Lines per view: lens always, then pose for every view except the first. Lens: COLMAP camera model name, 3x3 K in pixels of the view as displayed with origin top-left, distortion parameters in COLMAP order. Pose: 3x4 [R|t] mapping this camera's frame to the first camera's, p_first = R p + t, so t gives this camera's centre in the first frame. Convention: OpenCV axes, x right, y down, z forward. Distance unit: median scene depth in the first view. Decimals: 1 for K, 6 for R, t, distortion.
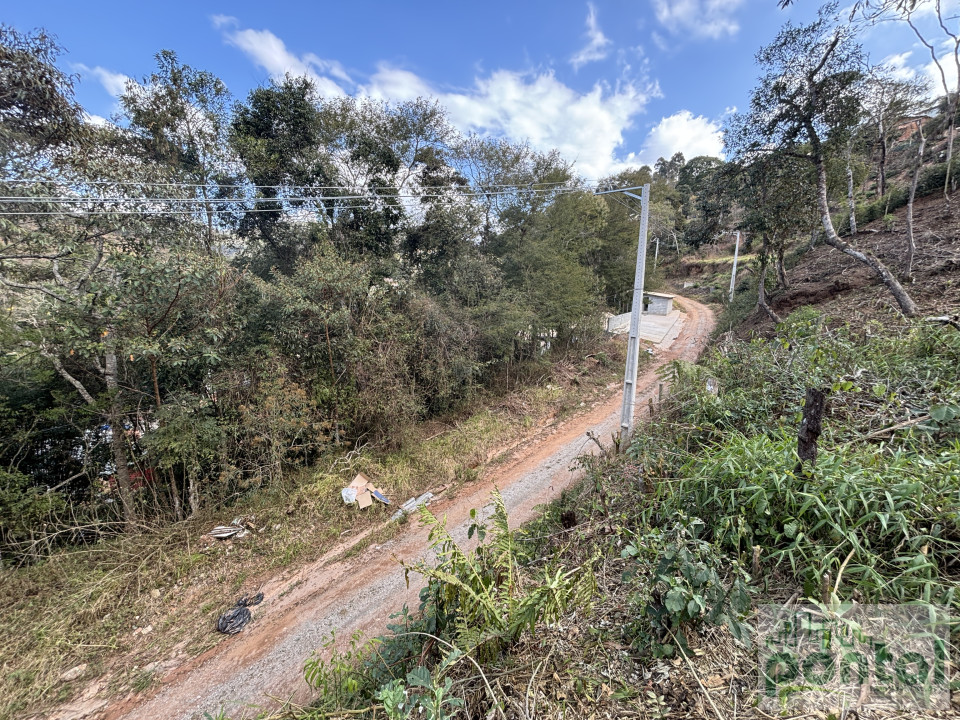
lens RADIAL K [[382.0, 0, 480.0], [0, 382.0, 360.0], [0, 0, 1]] dist [0.000790, -0.000159]
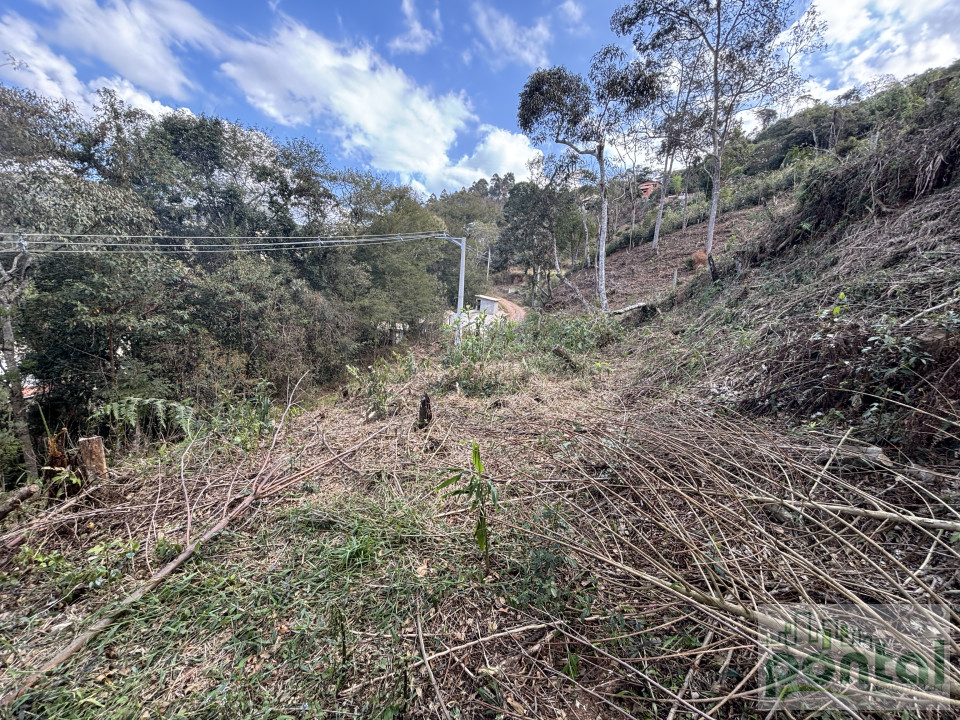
lens RADIAL K [[387.2, 0, 482.4], [0, 387.2, 354.2], [0, 0, 1]] dist [0.001321, 0.000423]
pose [[0.921261, -0.007580, 0.388871, -0.079969], [0.010942, 0.999919, -0.006432, 0.038561], [-0.388791, 0.010181, 0.921270, -0.281663]]
